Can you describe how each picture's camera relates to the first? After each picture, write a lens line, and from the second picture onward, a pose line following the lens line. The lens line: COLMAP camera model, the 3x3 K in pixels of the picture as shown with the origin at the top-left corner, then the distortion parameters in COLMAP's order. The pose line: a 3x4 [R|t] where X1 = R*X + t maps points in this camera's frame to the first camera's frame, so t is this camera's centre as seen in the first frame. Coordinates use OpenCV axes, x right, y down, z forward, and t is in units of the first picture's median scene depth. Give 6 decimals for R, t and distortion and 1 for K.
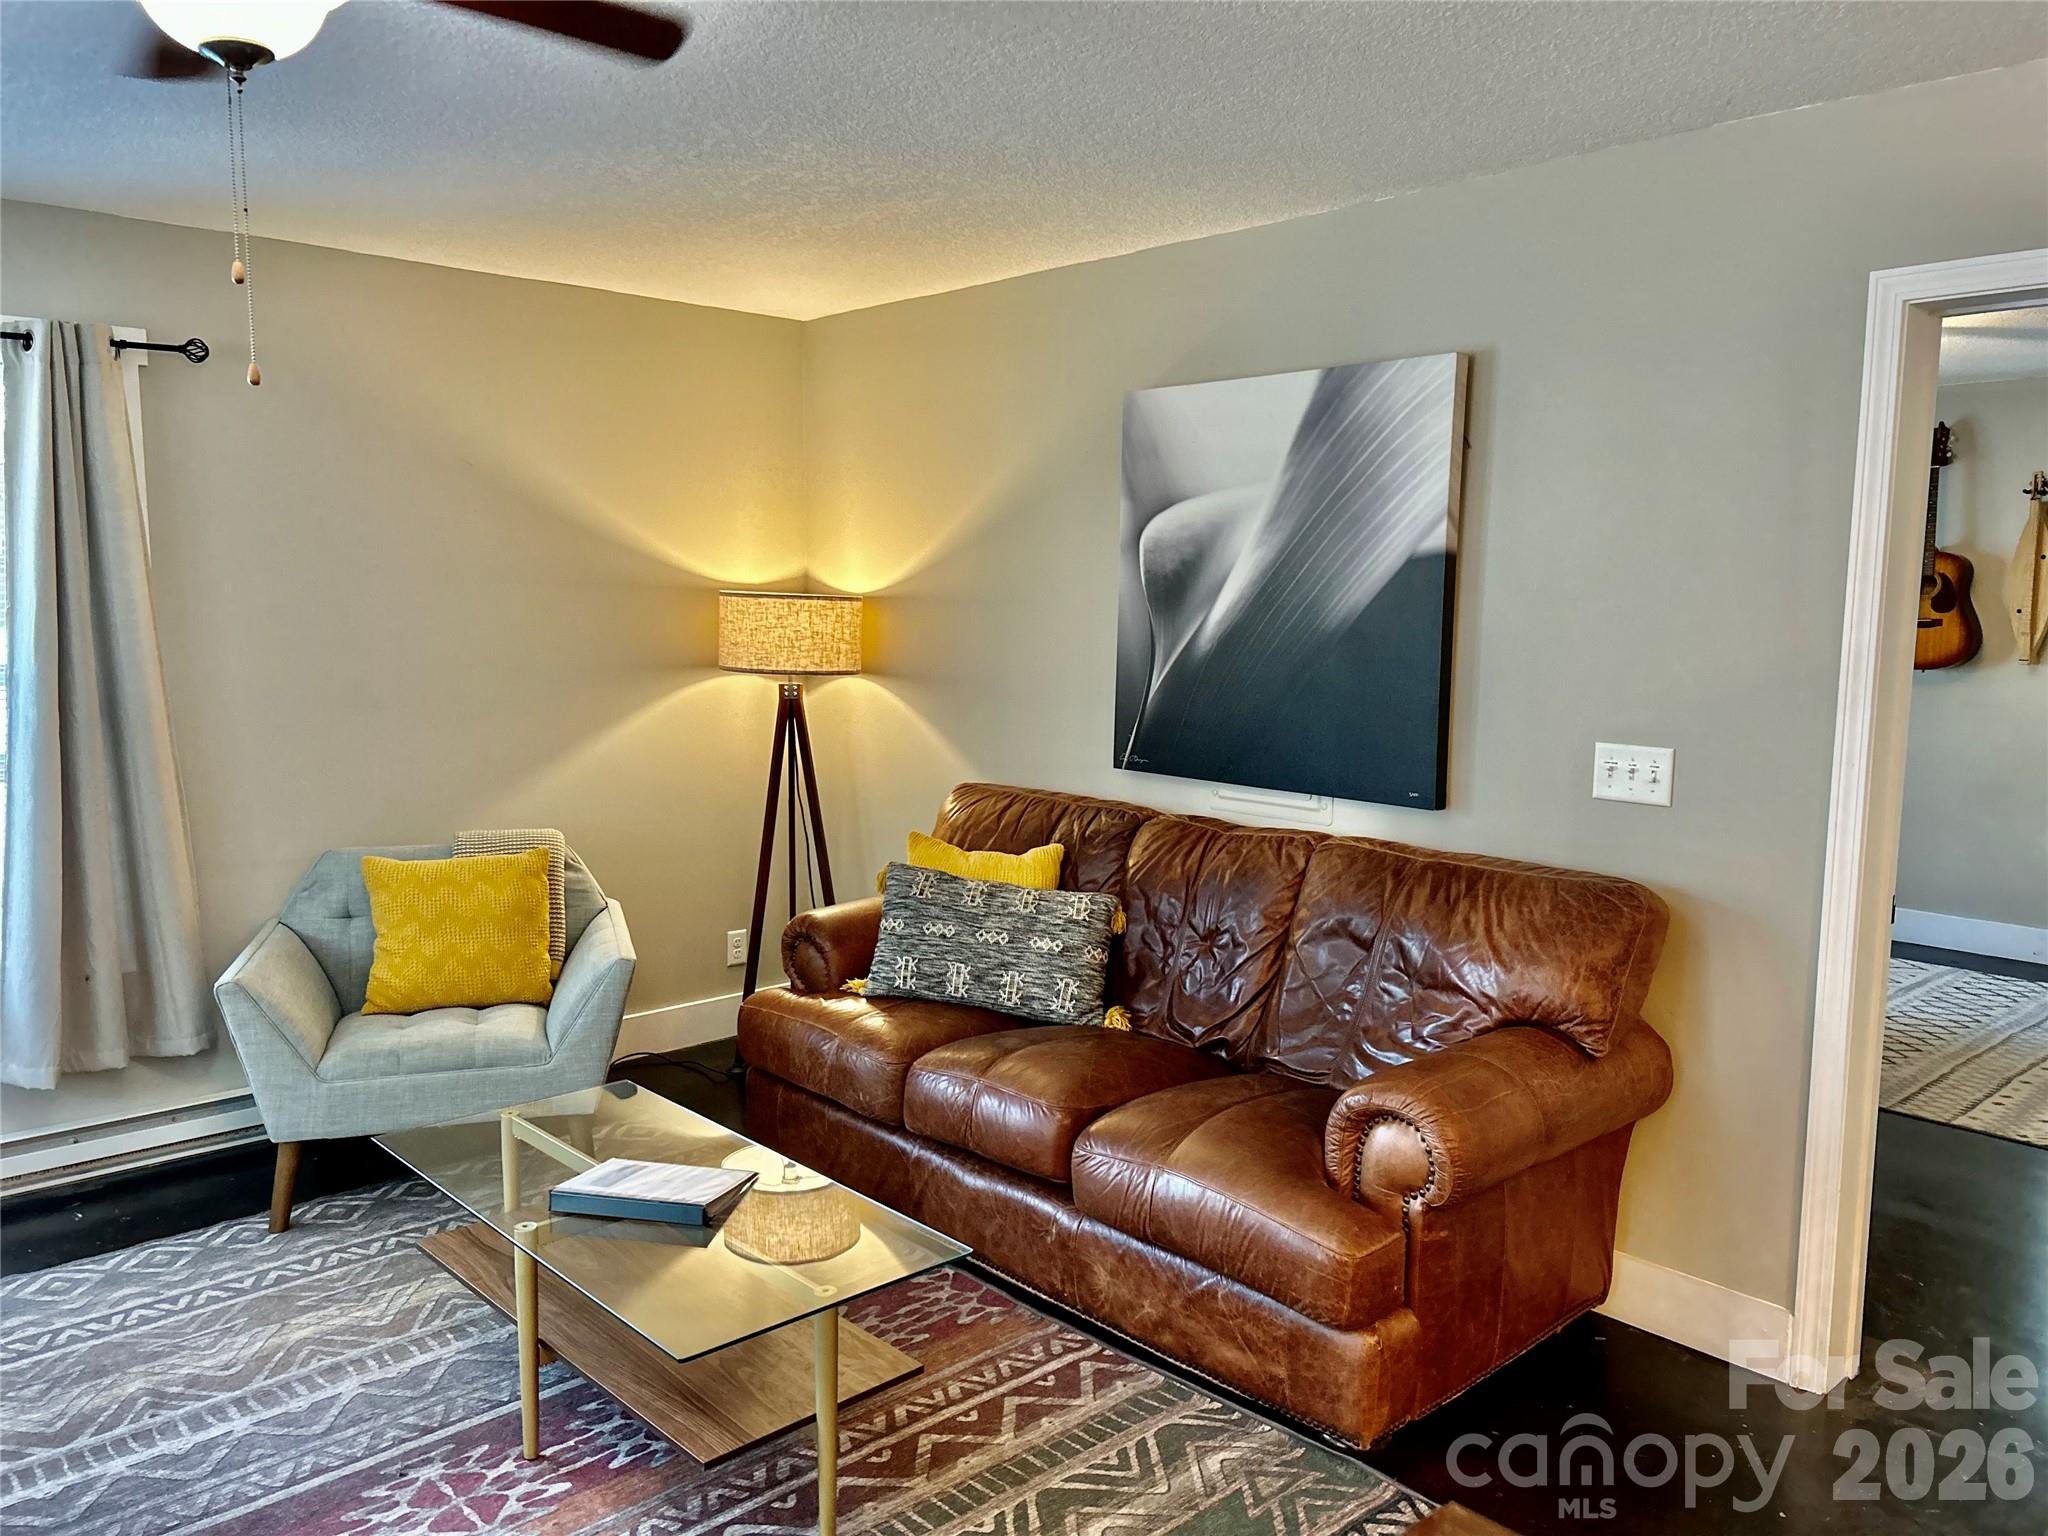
lens RADIAL K [[1542.6, 0, 1010.8], [0, 1542.6, 768.5], [0, 0, 1]] dist [0.055292, -0.030364]
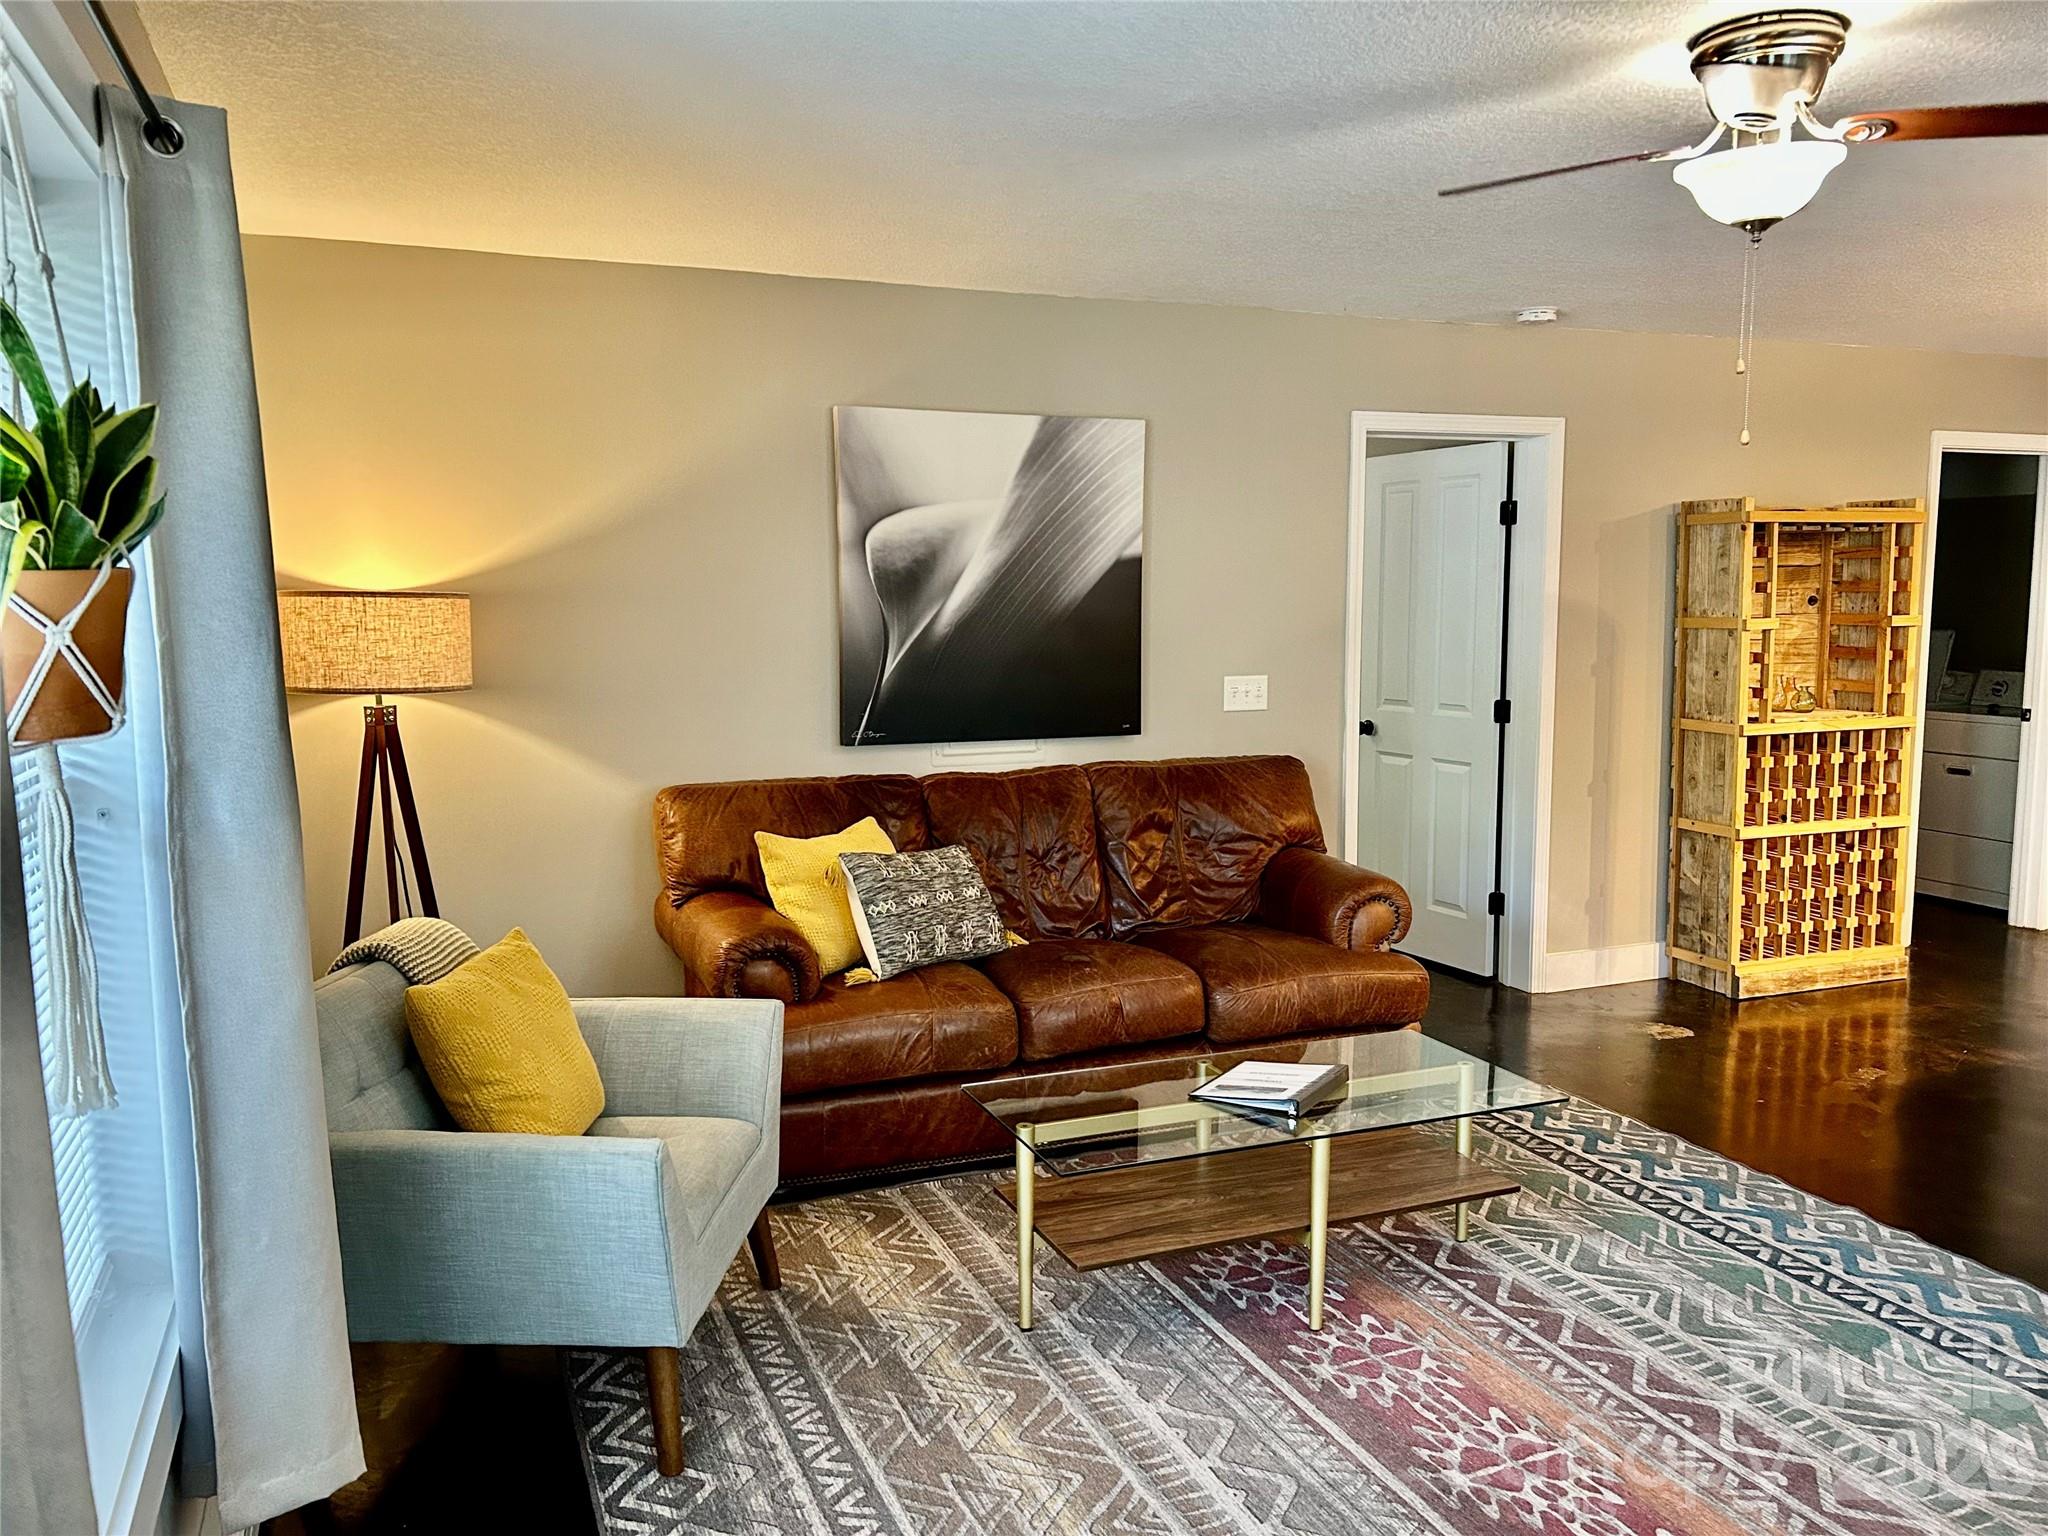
lens RADIAL K [[1542.6, 0, 1008.5], [0, 1542.6, 771.5], [0, 0, 1]] dist [0.055292, -0.030364]
pose [[0.345496, -0.121100, 0.930574, -1.066427], [0.112677, 0.989818, 0.086976, -0.075174], [-0.931631, 0.074805, 0.355624, 0.576975]]
